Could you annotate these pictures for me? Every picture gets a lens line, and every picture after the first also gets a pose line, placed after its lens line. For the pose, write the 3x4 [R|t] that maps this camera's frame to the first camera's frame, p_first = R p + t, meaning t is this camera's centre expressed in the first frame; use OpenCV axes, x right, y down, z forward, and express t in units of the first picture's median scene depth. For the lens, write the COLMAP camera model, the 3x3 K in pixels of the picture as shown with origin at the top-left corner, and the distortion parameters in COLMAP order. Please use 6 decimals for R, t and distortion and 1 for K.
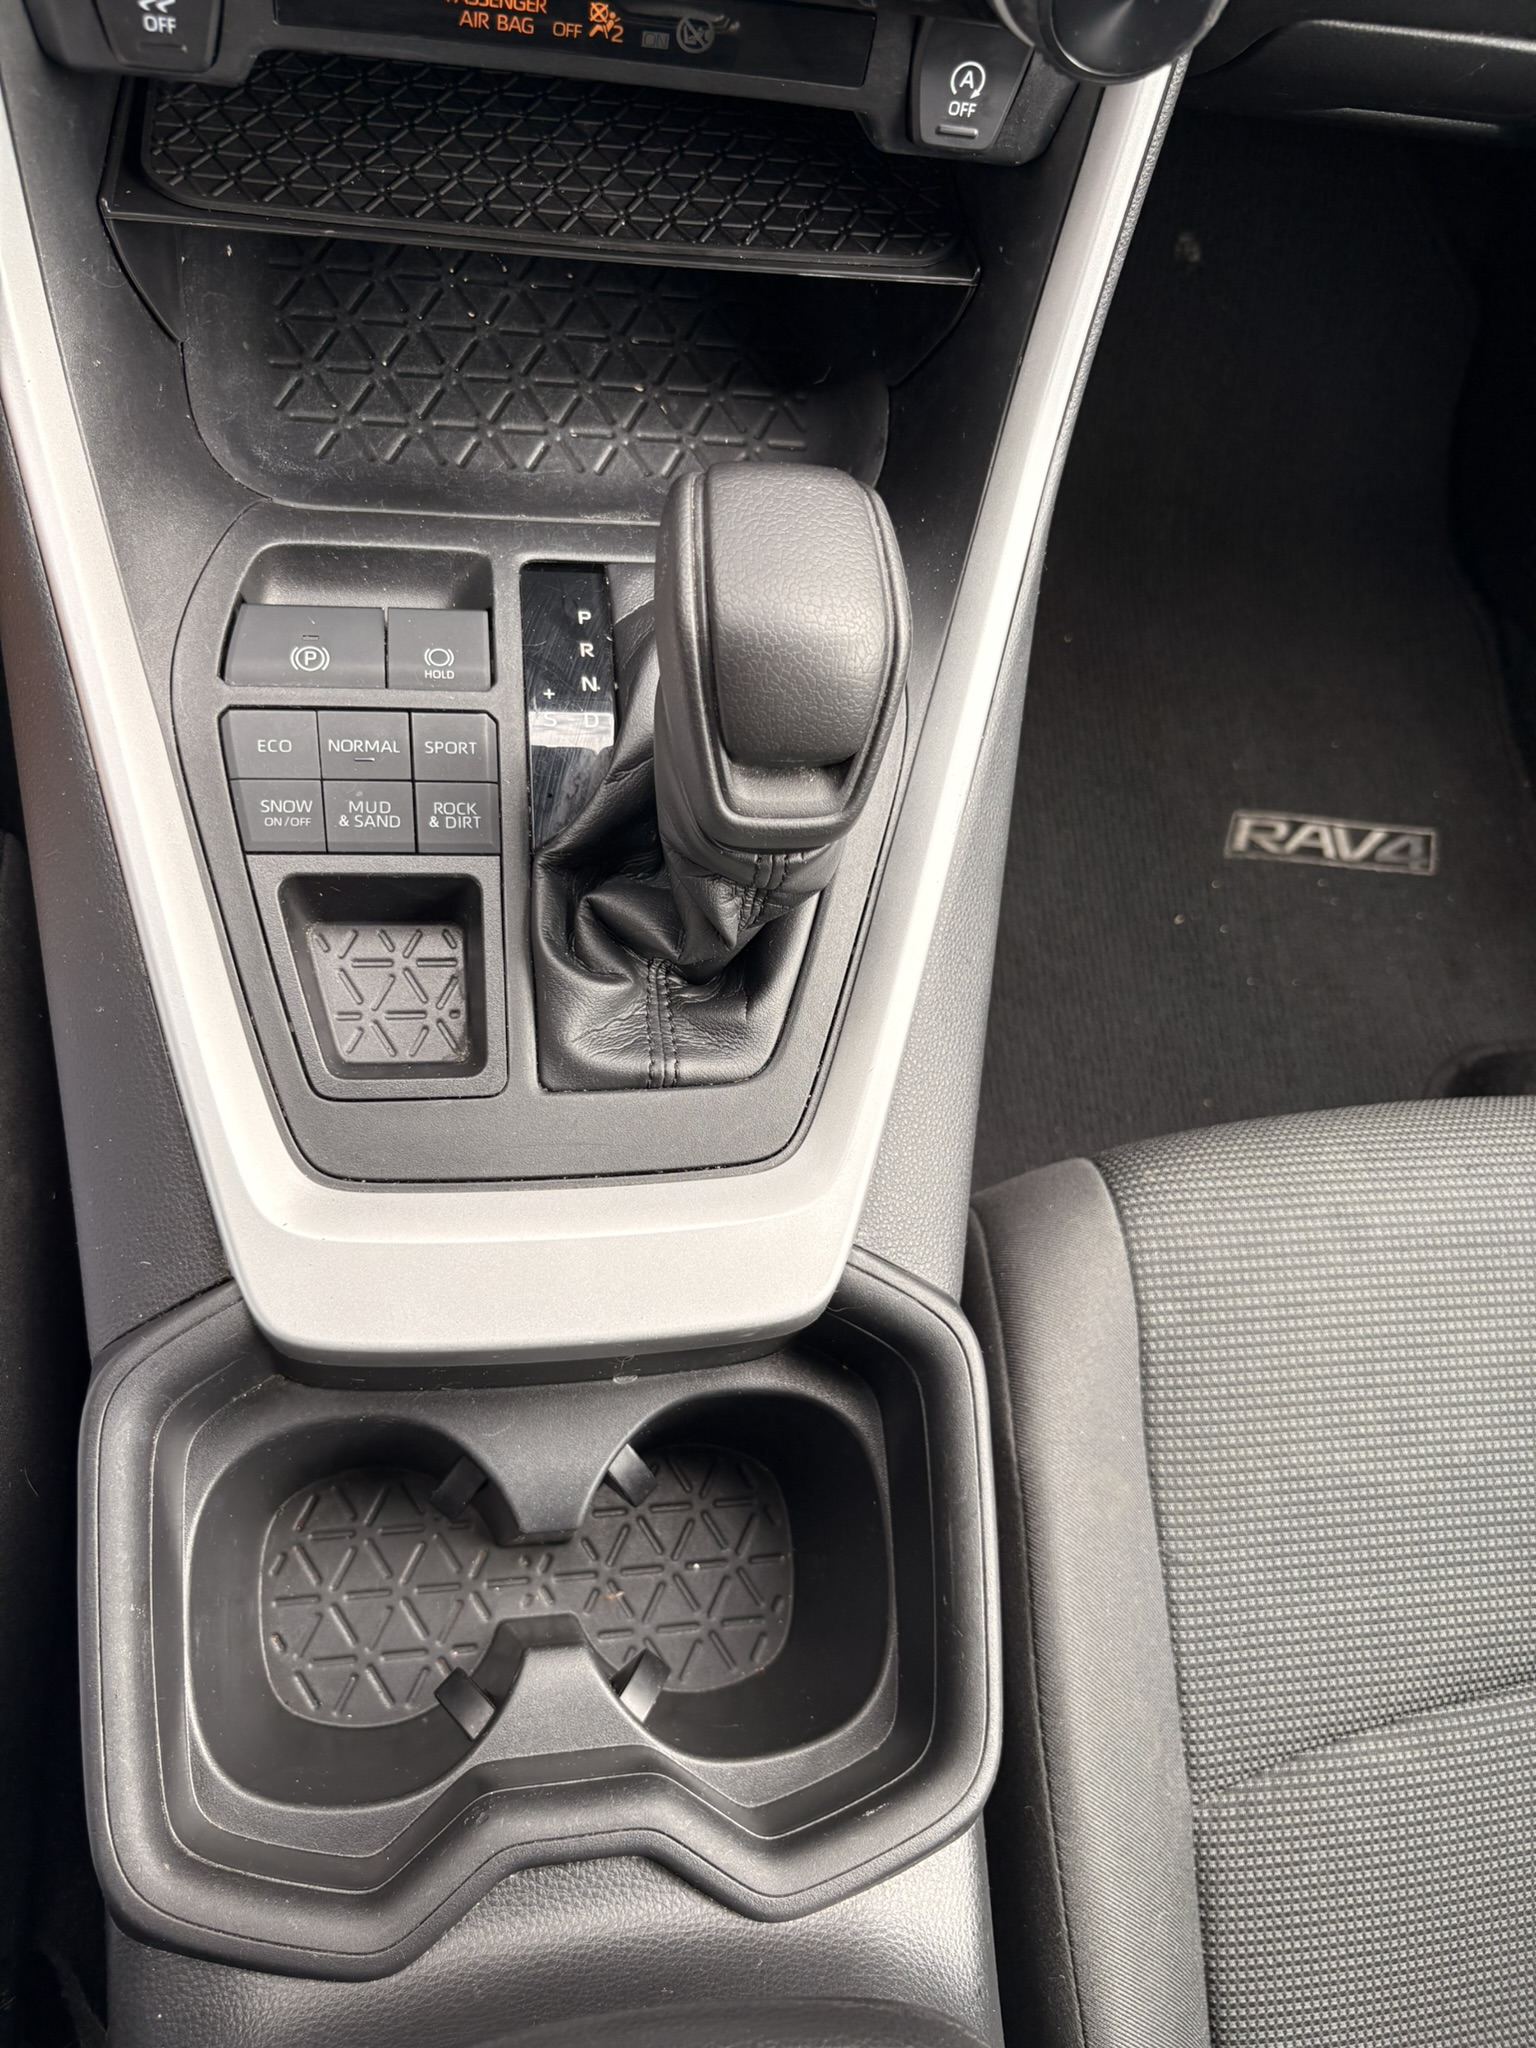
lens RADIAL K [[1521.5, 0, 759.9], [0, 1521.5, 1026.0], [0, 0, 1]] dist [0.065622, -0.127367]
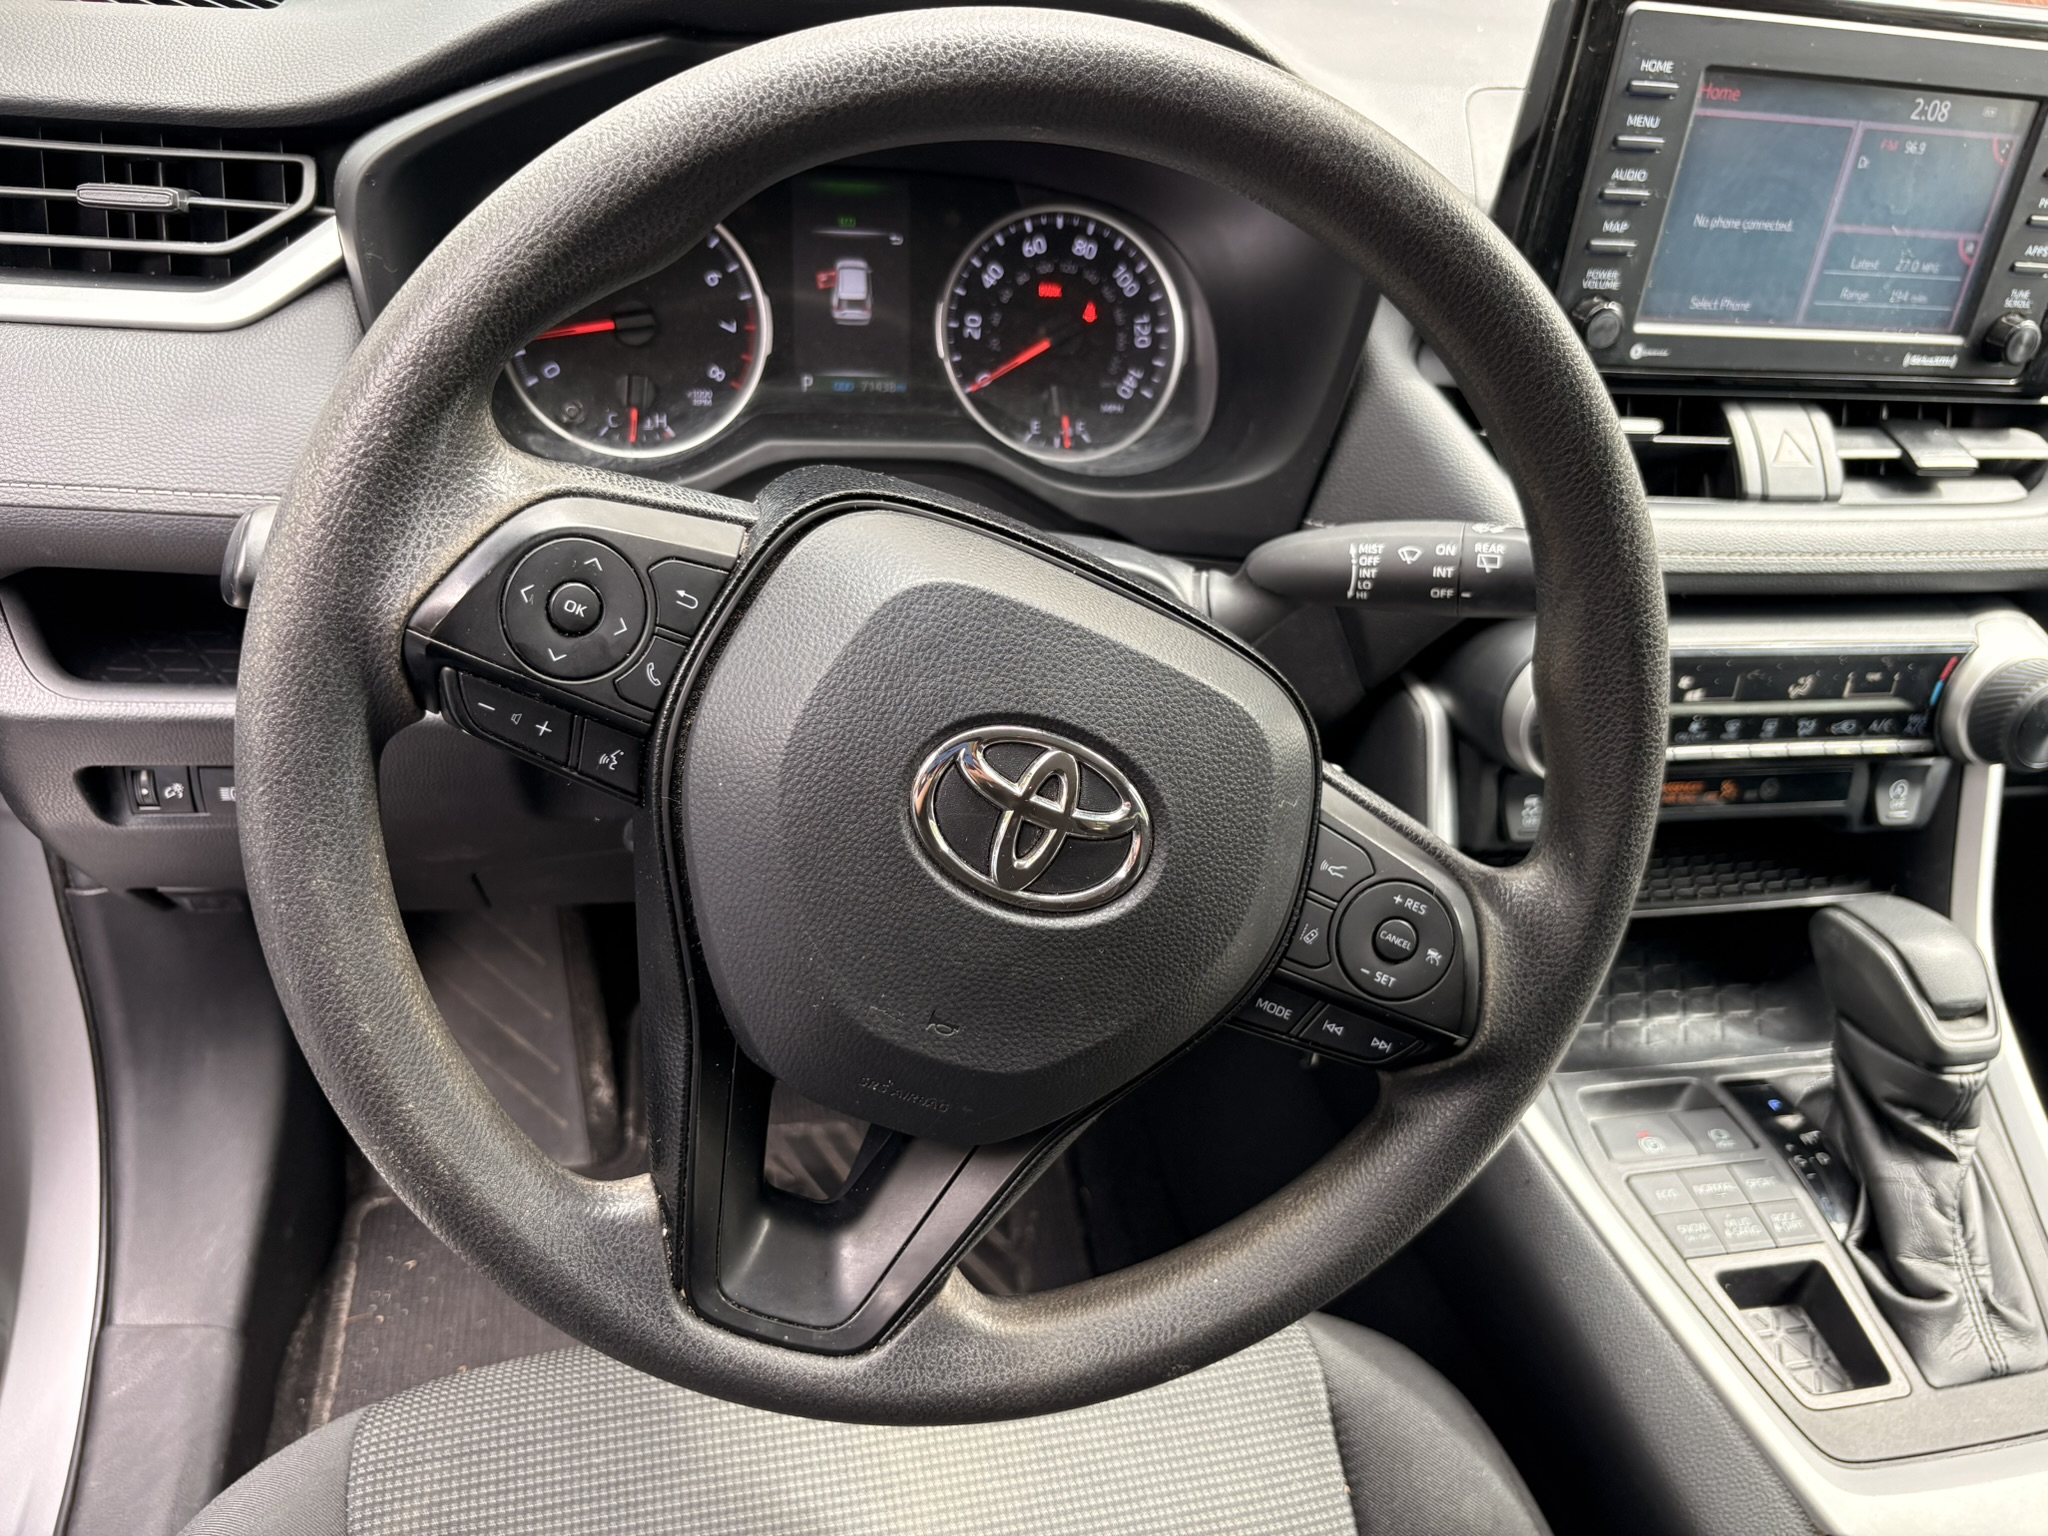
lens RADIAL K [[1544.1, 0, 1016.3], [0, 1544.1, 756.6], [0, 0, 1]] dist [0.020958, -0.045046]
pose [[0.987053, -0.154072, 0.044596, -0.992857], [0.149670, 0.784759, -0.601459, 0.328020], [0.057671, 0.600346, 0.797658, -0.595090]]
